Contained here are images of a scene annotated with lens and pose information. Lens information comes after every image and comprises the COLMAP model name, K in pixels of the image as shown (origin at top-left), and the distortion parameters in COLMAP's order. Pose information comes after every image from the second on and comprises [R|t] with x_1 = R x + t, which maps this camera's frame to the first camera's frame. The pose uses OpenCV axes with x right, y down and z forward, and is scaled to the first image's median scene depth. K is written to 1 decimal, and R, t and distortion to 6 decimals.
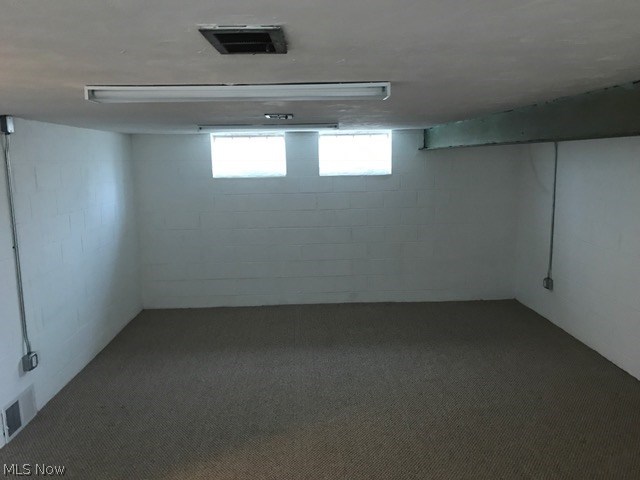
lens RADIAL K [[530.4, 0, 320.2], [0, 530.4, 236.2], [0, 0, 1]] dist [0.093444, -0.128711]
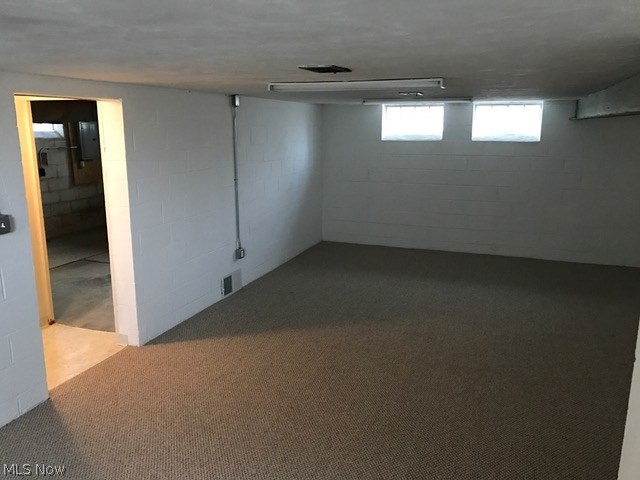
lens RADIAL K [[530.4, 0, 320.2], [0, 530.4, 236.2], [0, 0, 1]] dist [0.093444, -0.128711]
pose [[0.924450, 0.098649, -0.368321, 0.150829], [-0.074905, 0.994116, 0.078253, 0.026508], [0.373873, -0.044751, 0.926400, -0.213604]]
